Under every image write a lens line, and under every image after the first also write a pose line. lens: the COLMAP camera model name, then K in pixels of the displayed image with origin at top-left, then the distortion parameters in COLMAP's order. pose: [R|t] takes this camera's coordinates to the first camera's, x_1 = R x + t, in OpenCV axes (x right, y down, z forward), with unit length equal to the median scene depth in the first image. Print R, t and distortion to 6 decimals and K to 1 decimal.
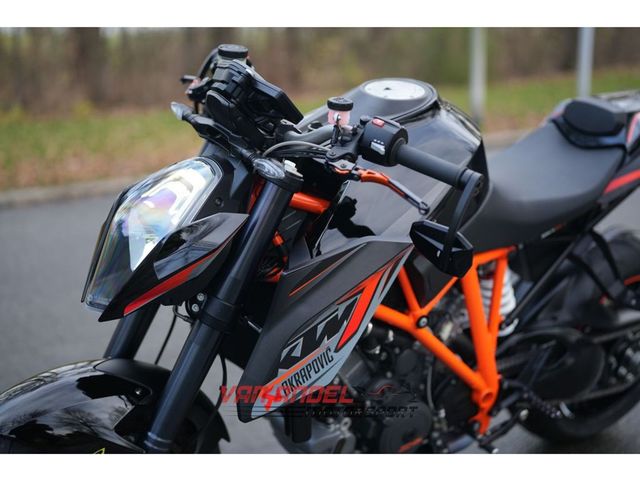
lens RADIAL K [[890.8, 0, 321.8], [0, 890.8, 238.1], [0, 0, 1]] dist [0.021149, 0.000000]
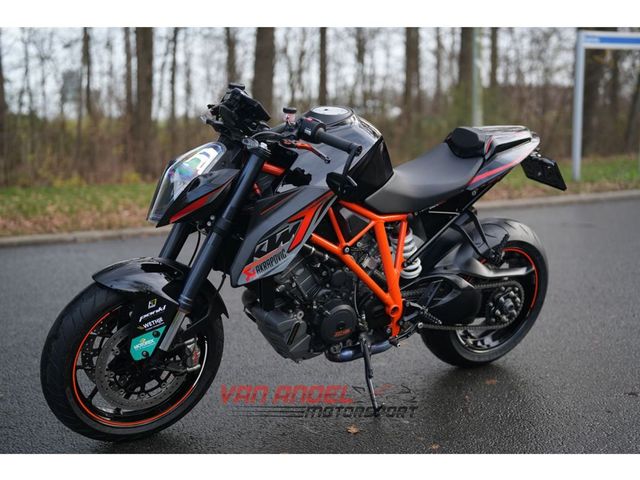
lens RADIAL K [[890.8, 0, 317.8], [0, 890.8, 240.4], [0, 0, 1]] dist [0.021149, 0.000000]
pose [[0.998679, 0.020246, -0.047219, 0.138255], [-0.024770, 0.994949, -0.097280, 0.240583], [0.045011, 0.098321, 0.994136, -0.658178]]
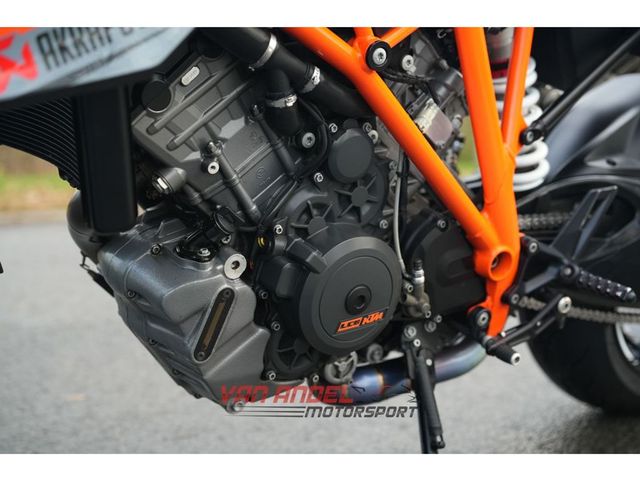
lens RADIAL K [[890.8, 0, 321.7], [0, 890.8, 240.7], [0, 0, 1]] dist [0.021149, 0.000000]
pose [[0.999826, 0.014550, -0.011687, 0.087741], [-0.015881, 0.992239, -0.123329, 0.269435], [0.009802, 0.123493, 0.992297, 0.490292]]
